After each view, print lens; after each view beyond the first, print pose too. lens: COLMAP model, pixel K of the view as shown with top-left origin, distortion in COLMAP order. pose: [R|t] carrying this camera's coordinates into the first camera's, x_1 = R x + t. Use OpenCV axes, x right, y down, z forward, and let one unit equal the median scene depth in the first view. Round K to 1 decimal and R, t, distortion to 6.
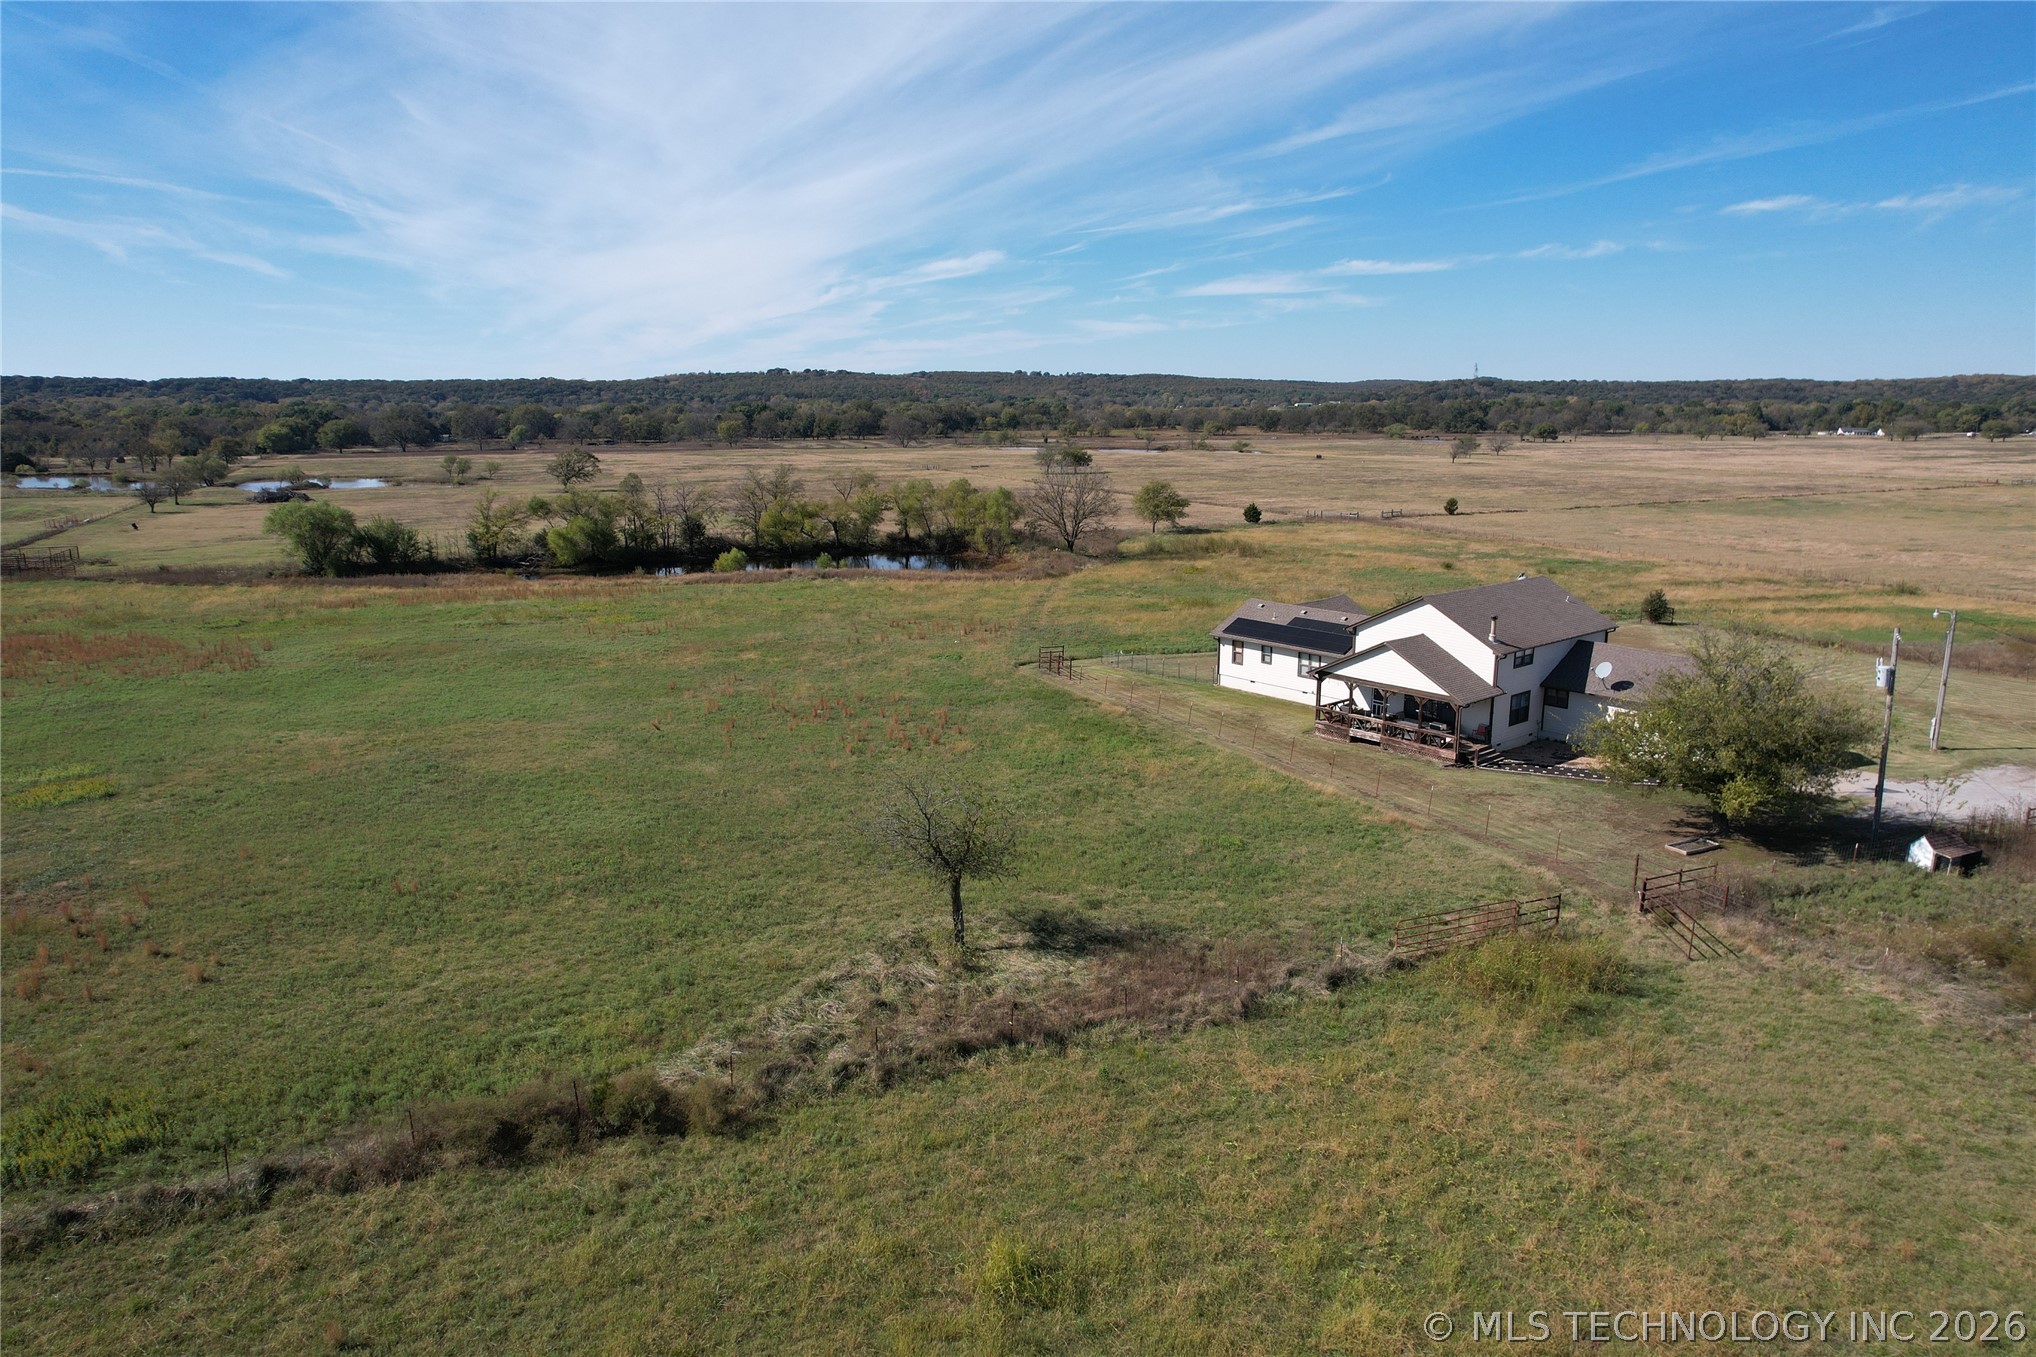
lens RADIAL K [[1296.5, 0, 1027.8], [0, 1296.5, 687.8], [0, 0, 1]] dist [-0.069518, 0.061313]
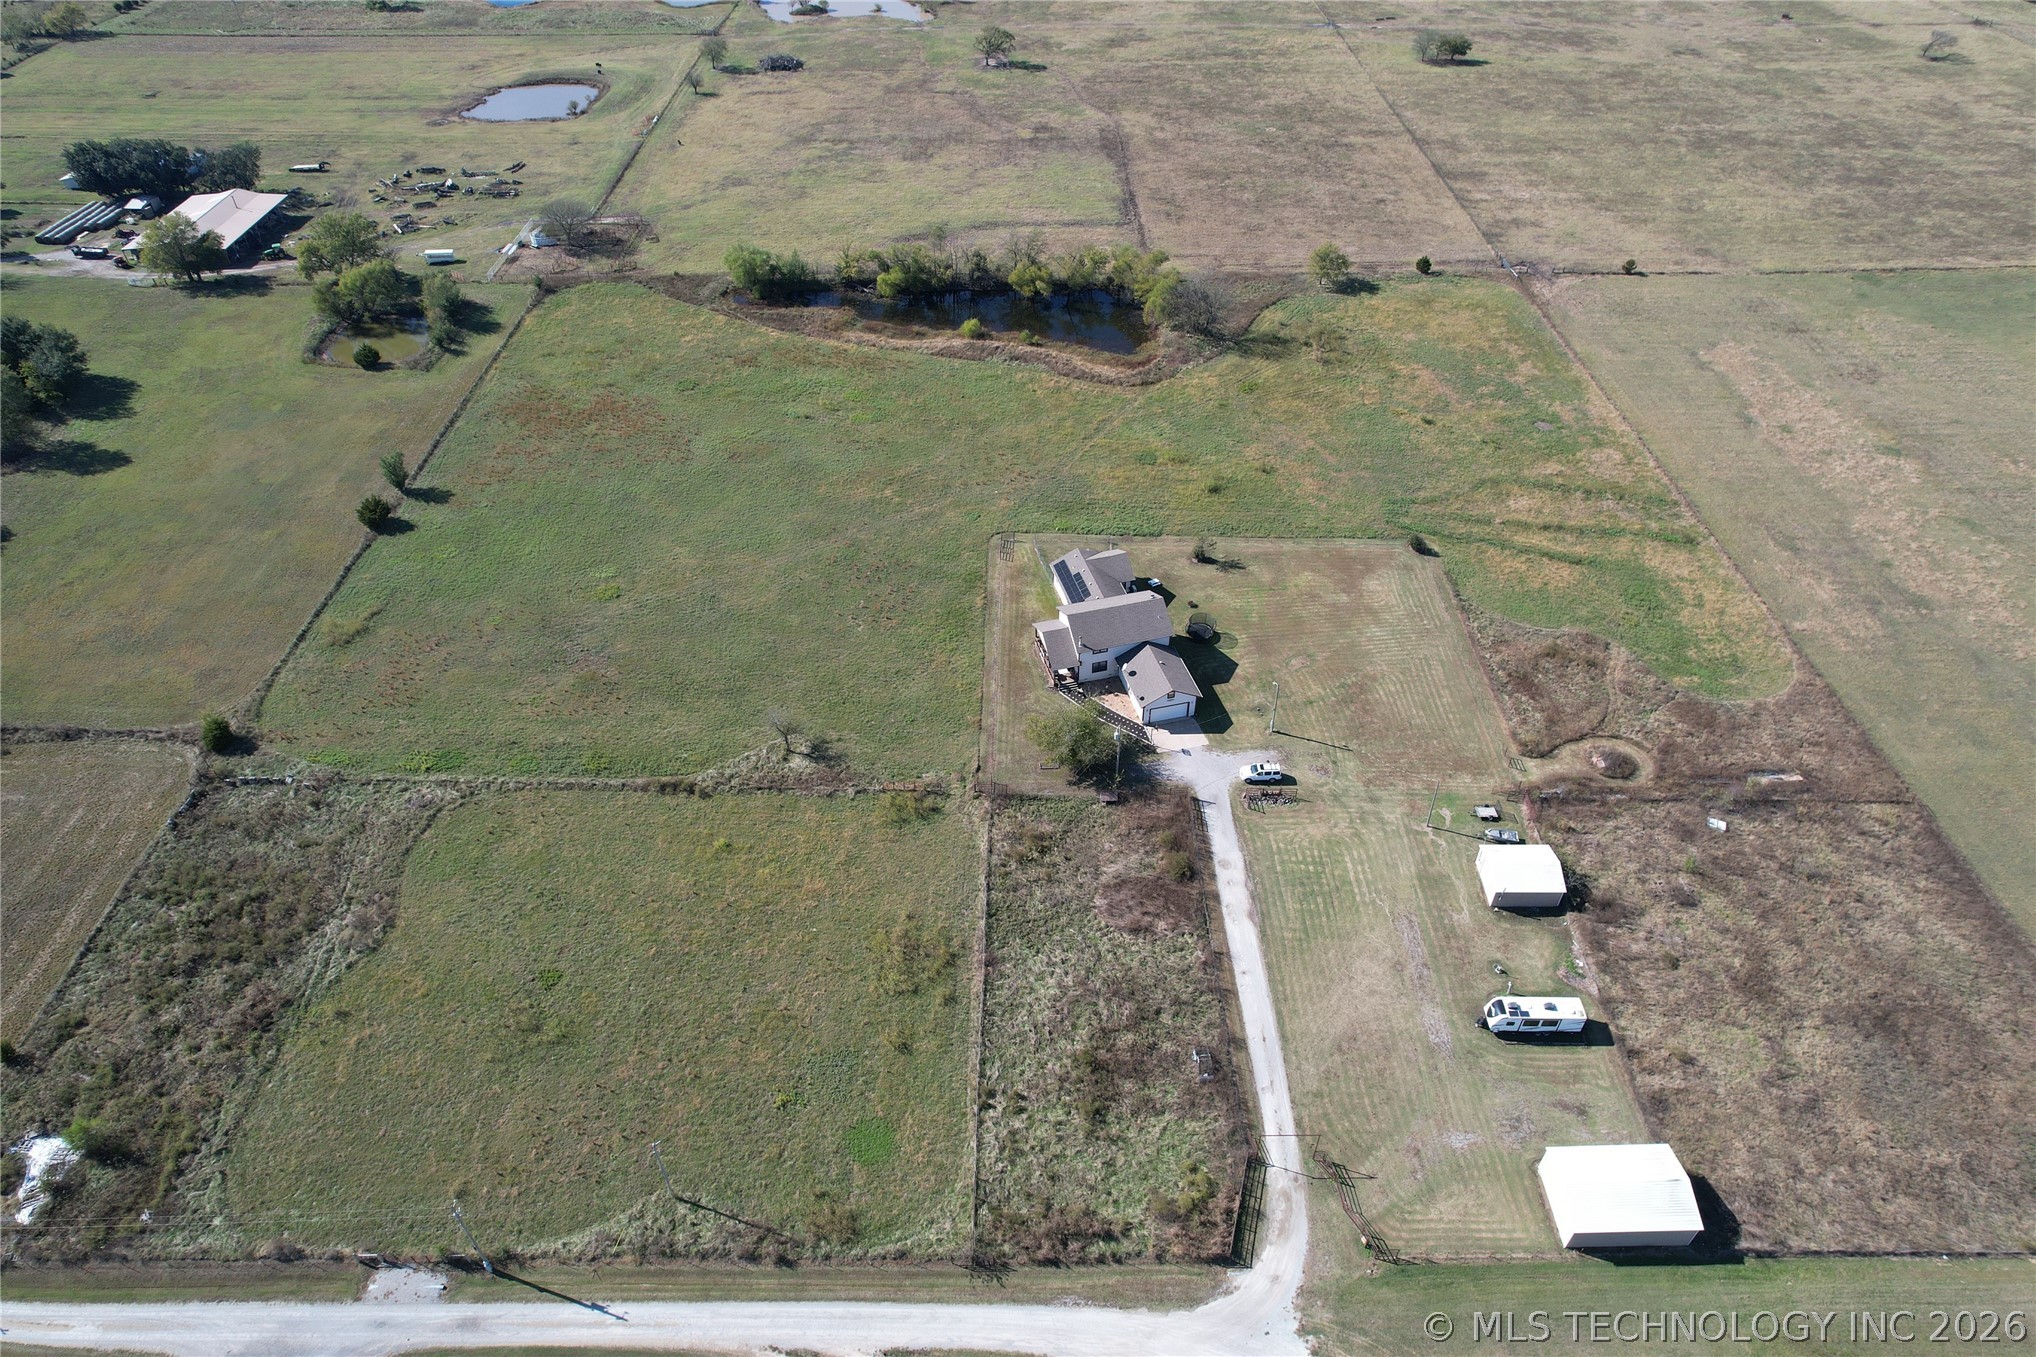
lens RADIAL K [[1296.5, 0, 1027.8], [0, 1296.5, 687.8], [0, 0, 1]] dist [-0.069518, 0.061313]
pose [[0.908110, 0.276203, -0.314720, 1.039056], [-0.089059, 0.861807, 0.499357, -1.151885], [0.409152, -0.425442, 0.807214, -1.029276]]
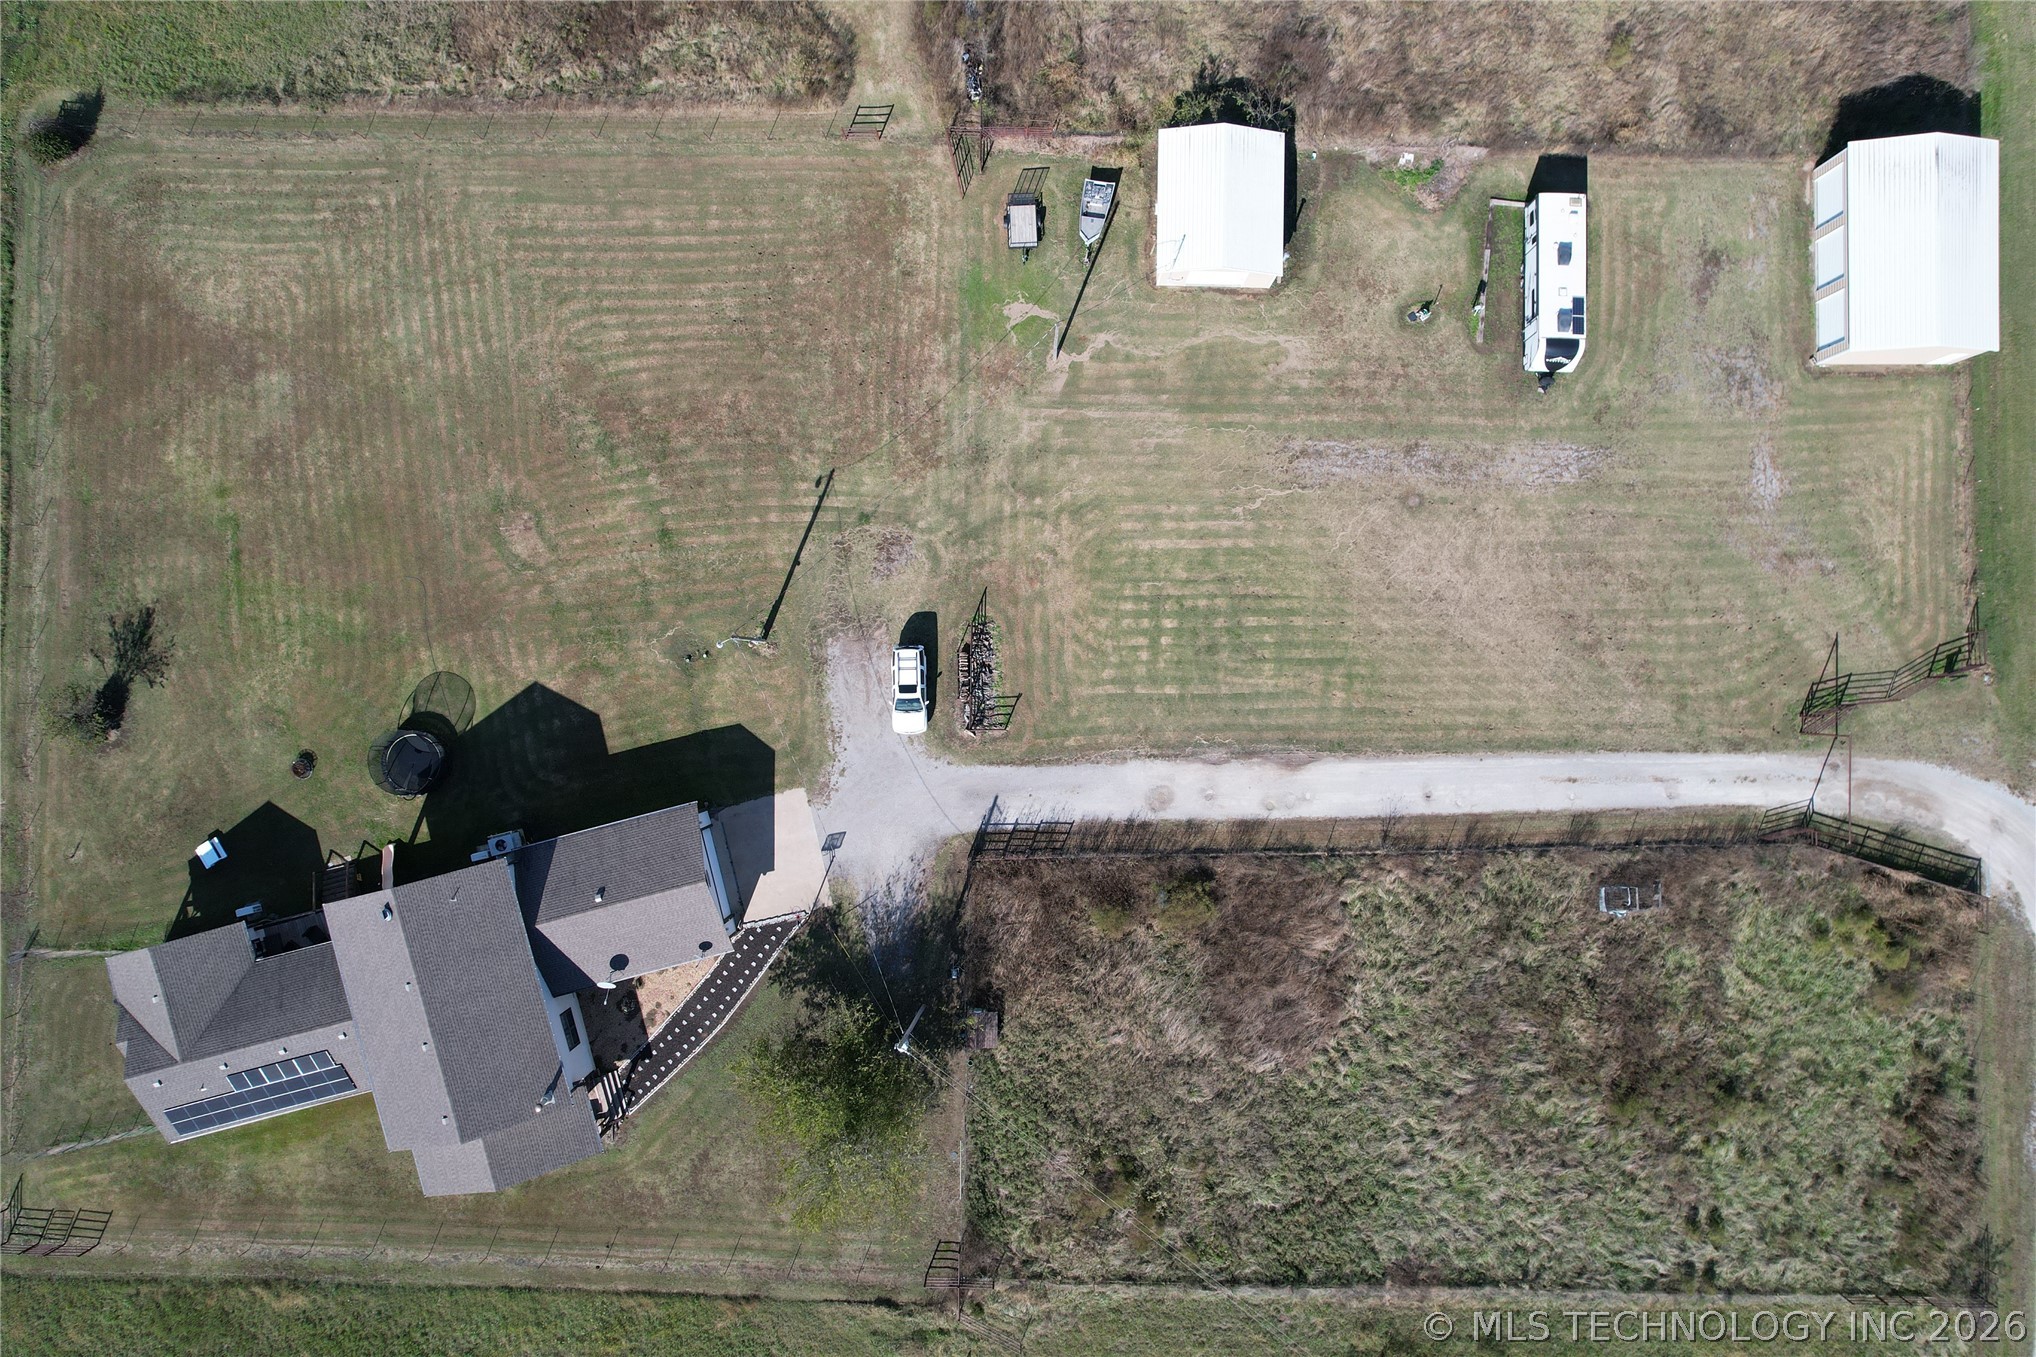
lens RADIAL K [[1284.9, 0, 1028.4], [0, 1284.9, 688.9], [0, 0, 1]] dist [-0.073537, 0.072165]
pose [[0.432252, -0.901733, 0.005929, 0.775055], [0.193496, 0.099171, 0.976076, -0.912651], [-0.880748, -0.420764, 0.217349, 0.585464]]
